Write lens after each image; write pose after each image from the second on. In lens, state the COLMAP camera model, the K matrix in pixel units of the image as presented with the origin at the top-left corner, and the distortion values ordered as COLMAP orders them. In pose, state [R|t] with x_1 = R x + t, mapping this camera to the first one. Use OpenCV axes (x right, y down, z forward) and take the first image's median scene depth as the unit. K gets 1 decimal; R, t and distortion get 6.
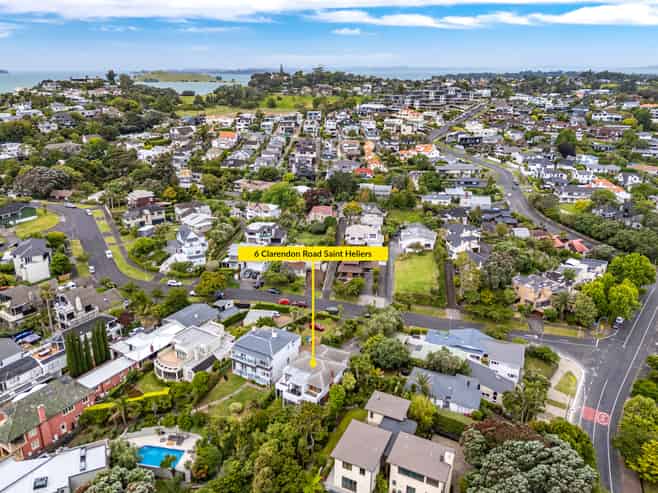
lens RADIAL K [[505.9, 0, 329.0], [0, 505.9, 246.5], [0, 0, 1]] dist [0.092704, -0.106808]
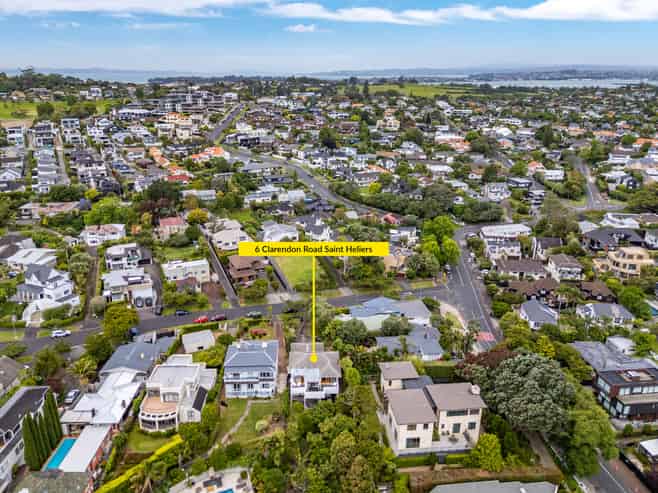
lens RADIAL K [[505.9, 0, 329.0], [0, 505.9, 246.5], [0, 0, 1]] dist [0.092704, -0.106808]
pose [[0.826860, -0.178757, 0.533244, -0.334171], [0.182677, 0.982098, 0.045962, -0.021741], [-0.531914, 0.059407, 0.844712, 0.068457]]
